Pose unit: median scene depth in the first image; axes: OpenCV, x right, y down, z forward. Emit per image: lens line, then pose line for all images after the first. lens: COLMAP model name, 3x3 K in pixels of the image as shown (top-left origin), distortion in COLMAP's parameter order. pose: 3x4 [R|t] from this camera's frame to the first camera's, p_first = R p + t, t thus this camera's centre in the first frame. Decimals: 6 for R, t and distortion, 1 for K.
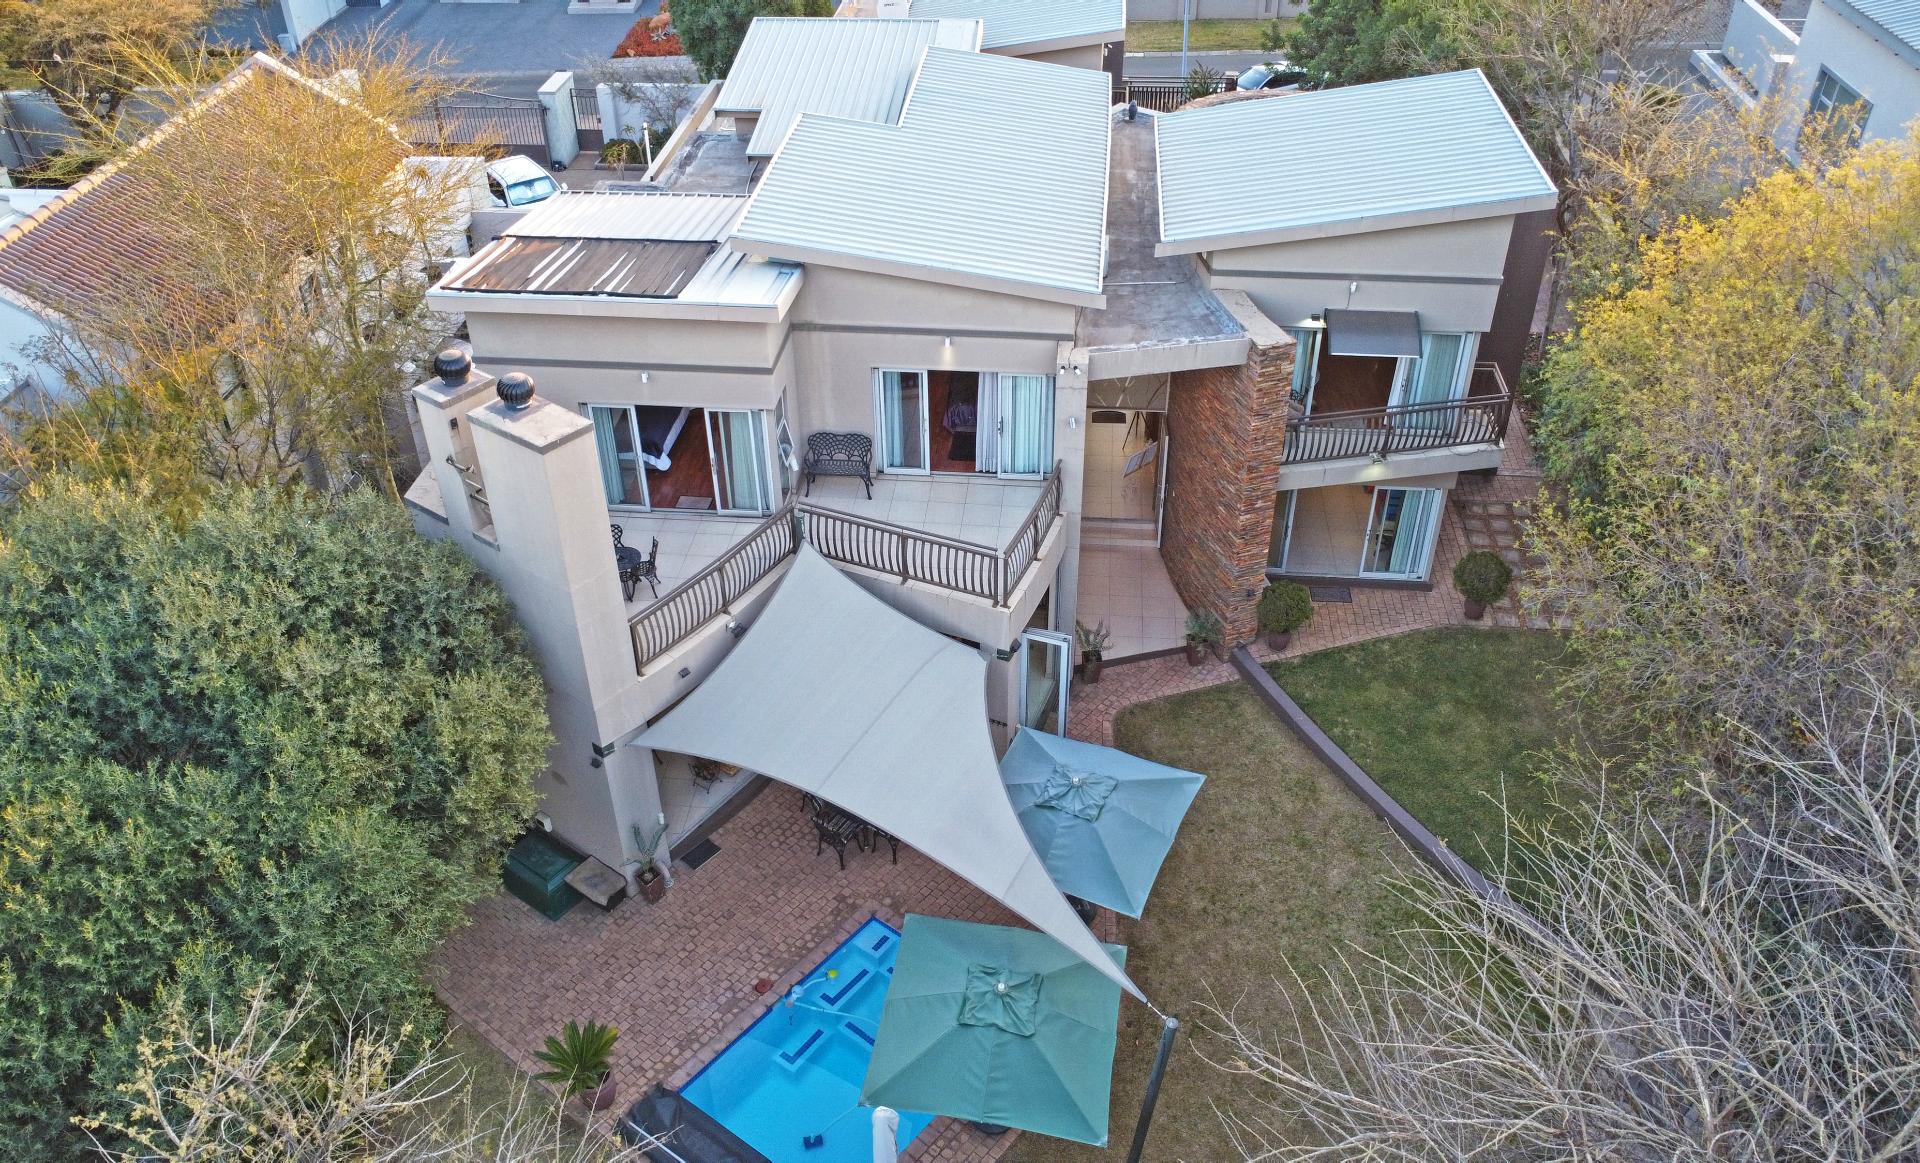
lens RADIAL K [[1483.1, 0, 960.0], [0, 1483.1, 581.5], [0, 0, 1]] dist [-0.022471, 0.002267]
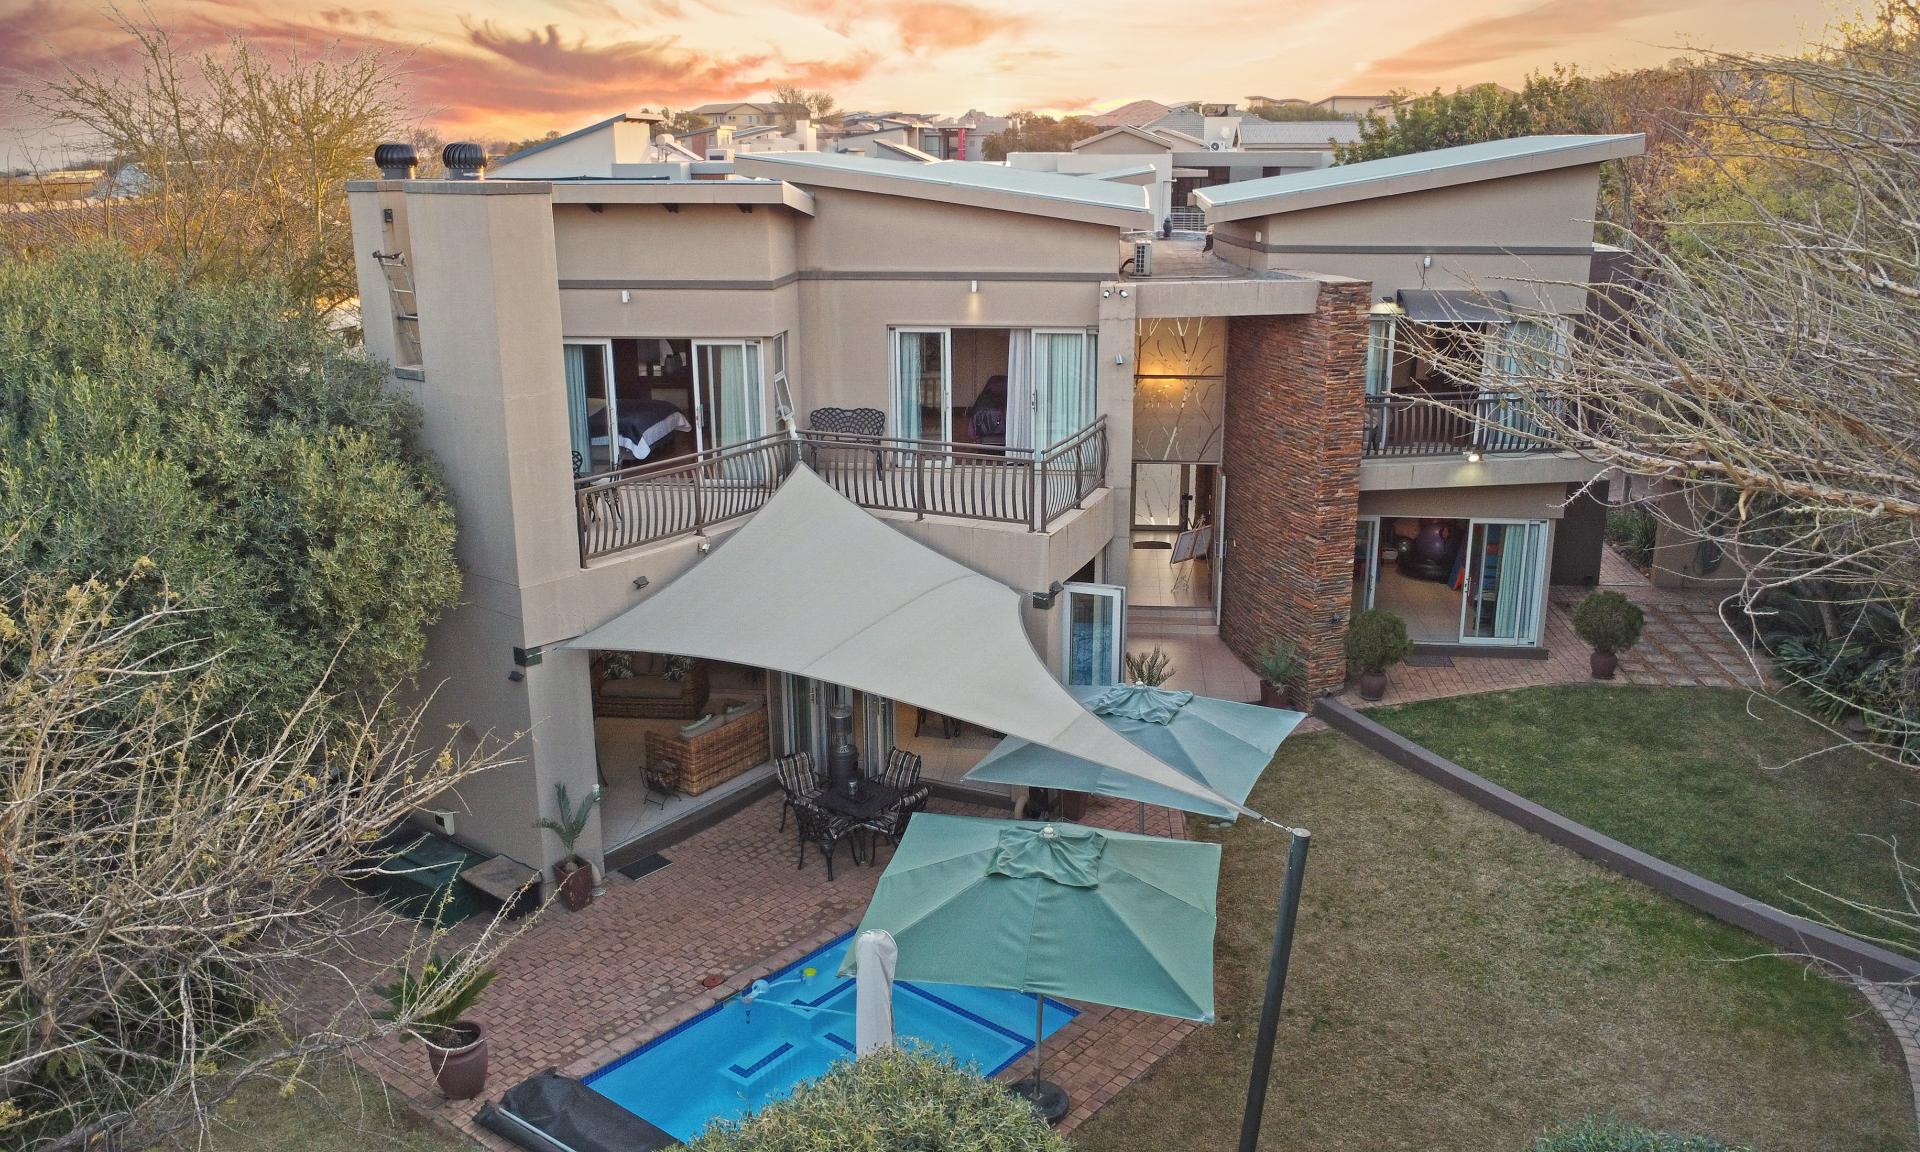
lens RADIAL K [[1491.9, 0, 977.4], [0, 1491.9, 614.2], [0, 0, 1]] dist [-0.026231, -0.000986]
pose [[0.999976, 0.006699, -0.001539, -0.003974], [-0.006820, 0.939266, -0.343123, 0.322550], [-0.000853, 0.343126, 0.939289, 0.235736]]
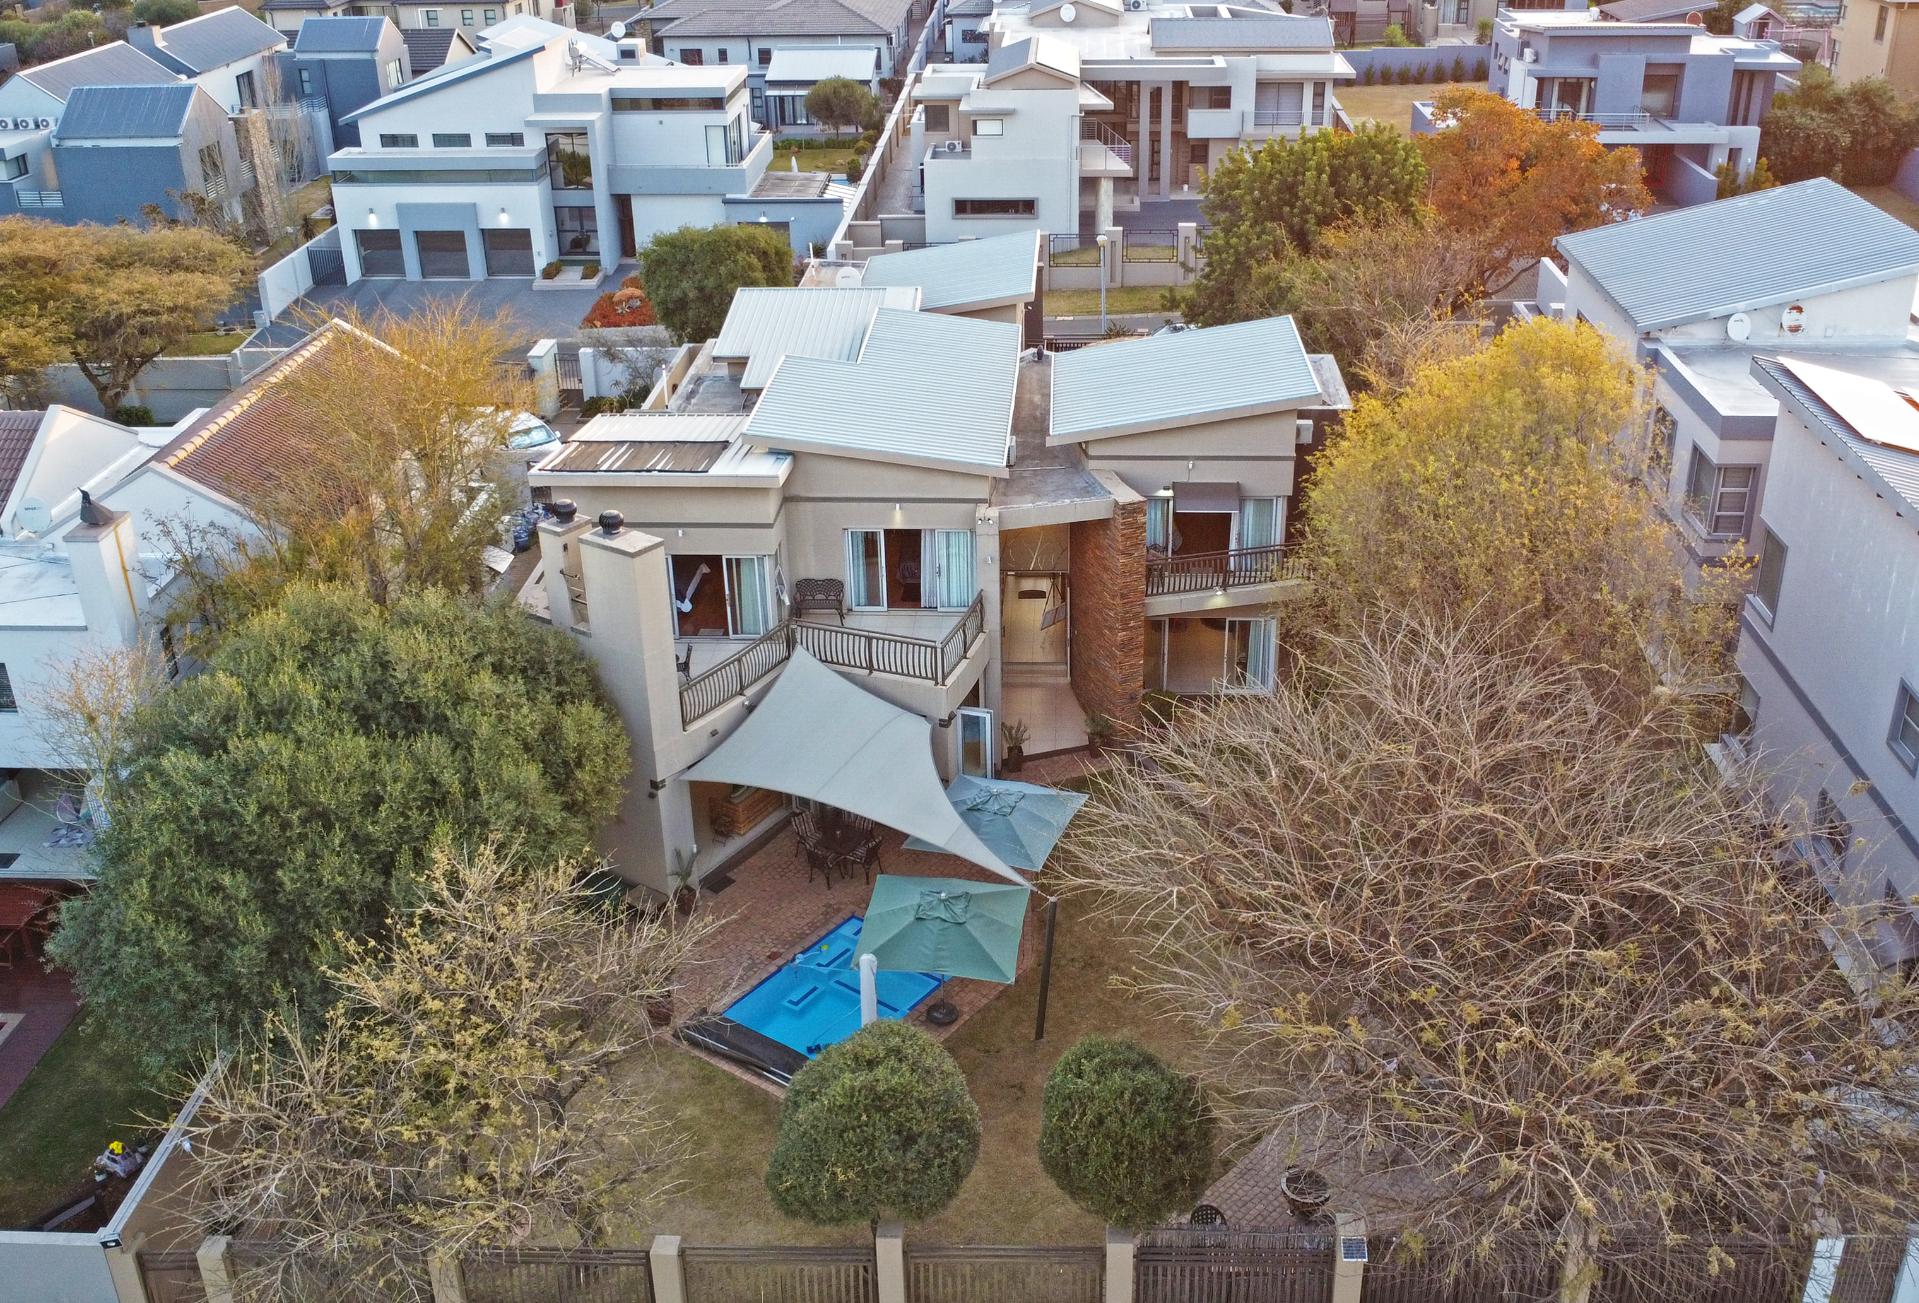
lens RADIAL K [[1867.3, 0, 1040.7], [0, 1867.3, 649.7], [0, 0, 1]] dist [-0.007736, -0.001175]
pose [[0.997552, -0.026779, 0.064601, 0.008524], [0.037684, 0.984024, -0.174000, 0.278297], [-0.058909, 0.176008, 0.982624, -0.700391]]
